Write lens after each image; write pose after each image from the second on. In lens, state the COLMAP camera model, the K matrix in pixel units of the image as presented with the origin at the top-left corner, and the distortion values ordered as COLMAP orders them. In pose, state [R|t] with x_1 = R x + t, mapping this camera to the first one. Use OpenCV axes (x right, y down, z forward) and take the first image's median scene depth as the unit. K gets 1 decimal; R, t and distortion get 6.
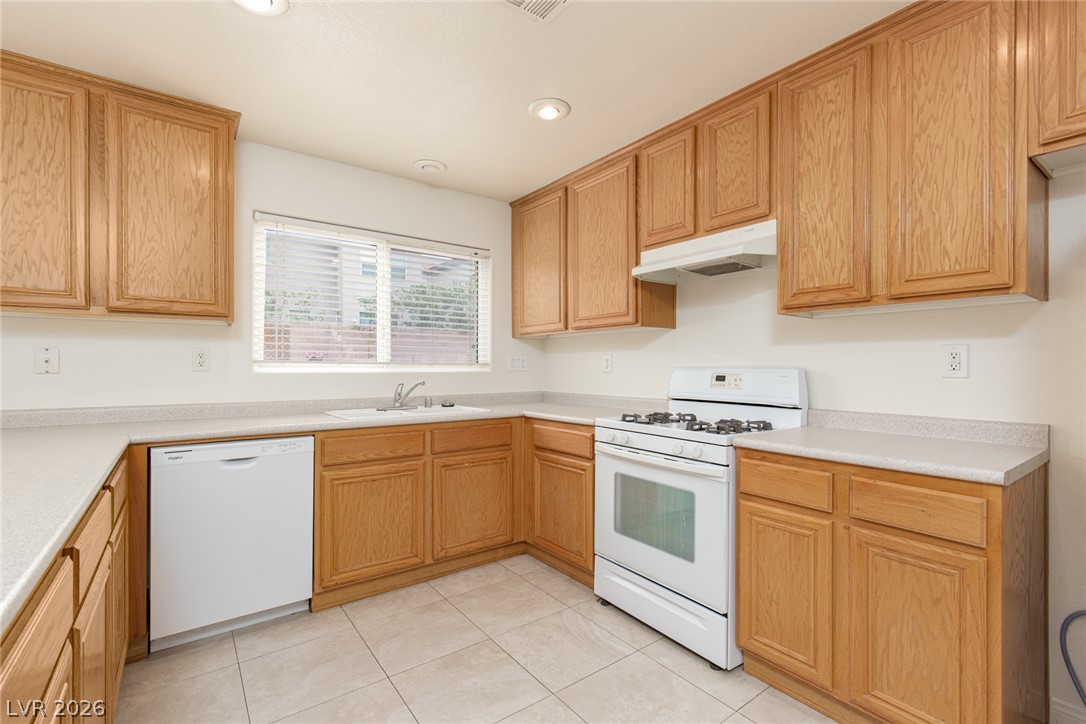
lens RADIAL K [[490.6, 0, 541.5], [0, 490.6, 367.7], [0, 0, 1]] dist [0.003446, 0.000216]
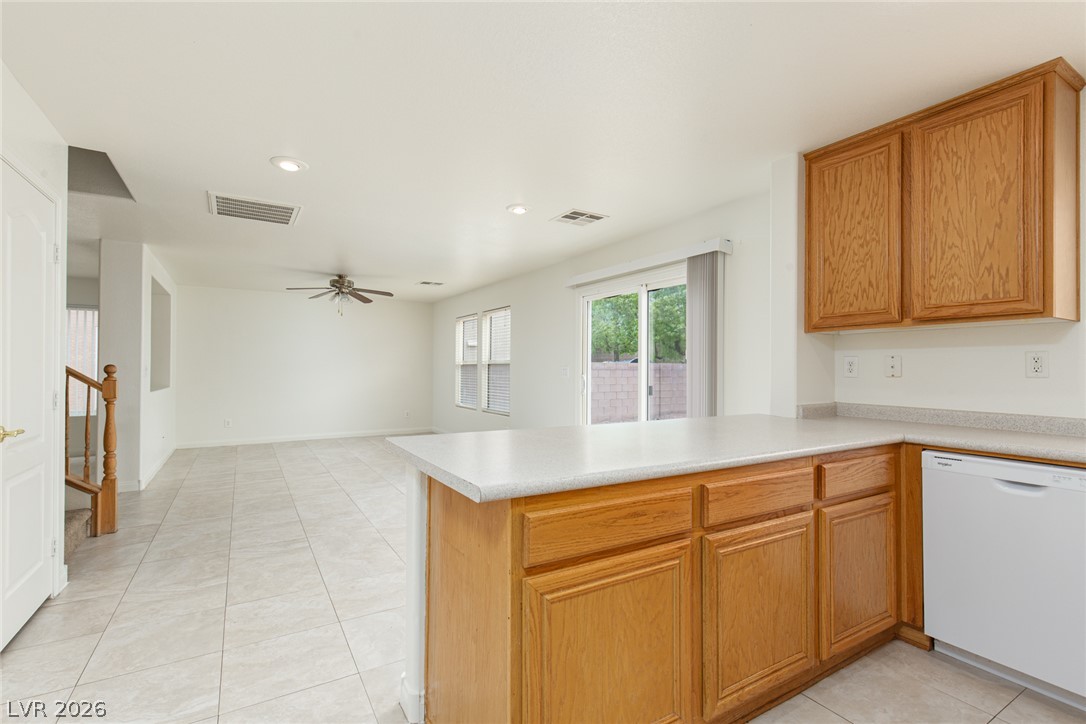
lens RADIAL K [[483.8, 0, 556.4], [0, 483.8, 367.0], [0, 0, 1]] dist [0.001031, -0.000186]
pose [[-0.061069, -0.003956, -0.998126, 0.248053], [-0.006645, 0.999972, -0.003557, -0.003591], [0.998111, 0.006416, -0.061093, 0.251704]]
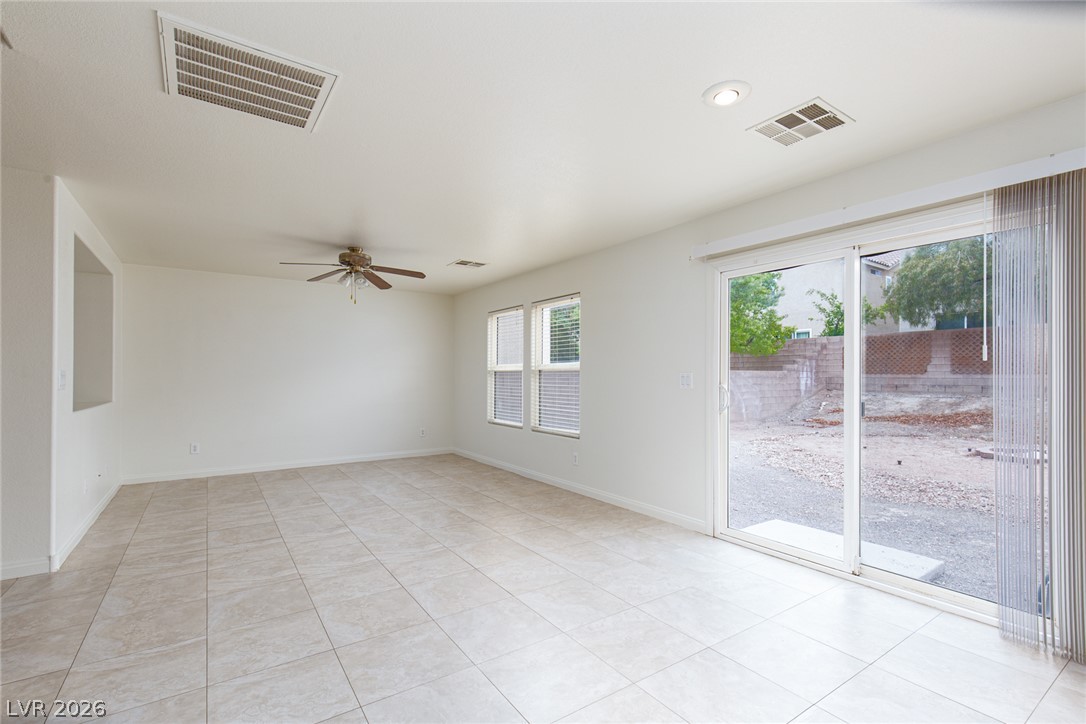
lens RADIAL K [[491.2, 0, 557.9], [0, 491.2, 375.7], [0, 0, 1]] dist [0.000170, 0.000386]
pose [[-0.016770, 0.000344, -0.999859, -0.443808], [-0.005254, 0.999986, 0.000432, -0.002741], [0.999846, 0.005260, -0.016768, -0.296024]]
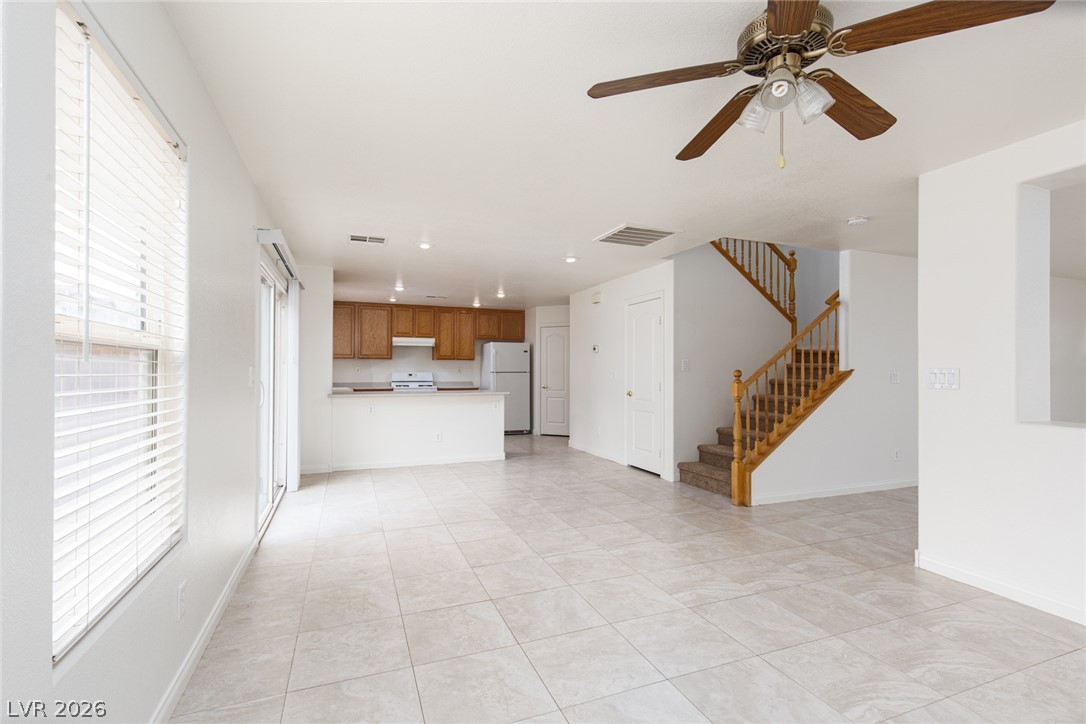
lens RADIAL K [[489.8, 0, 549.9], [0, 489.8, 367.6], [0, 0, 1]] dist [0.003602, 0.000210]
pose [[0.250683, 0.009359, 0.968024, -3.339056], [-0.000361, 0.999954, -0.009574, 0.002321], [-0.968069, 0.002050, 0.250675, -1.048410]]
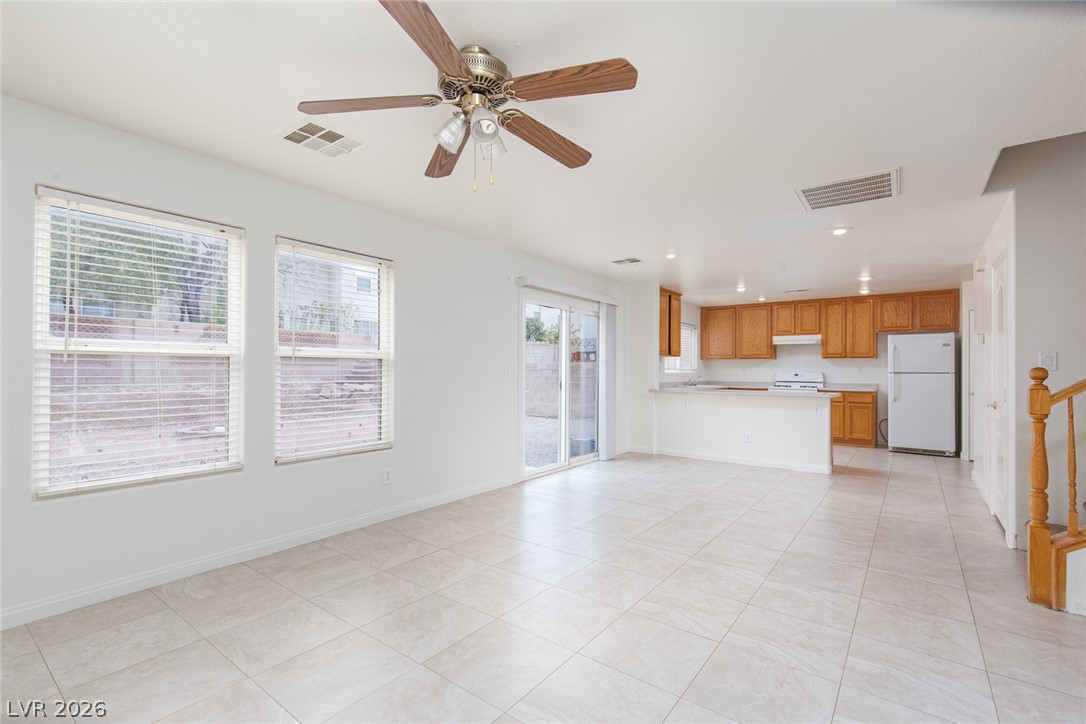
lens RADIAL K [[490.6, 0, 541.5], [0, 490.6, 367.7], [0, 0, 1]] dist [0.003446, 0.000216]
pose [[0.959334, 0.007706, 0.282167, -2.668994], [-0.005820, 0.999955, -0.007518, 0.008513], [-0.282212, 0.005570, 0.959336, -2.063037]]
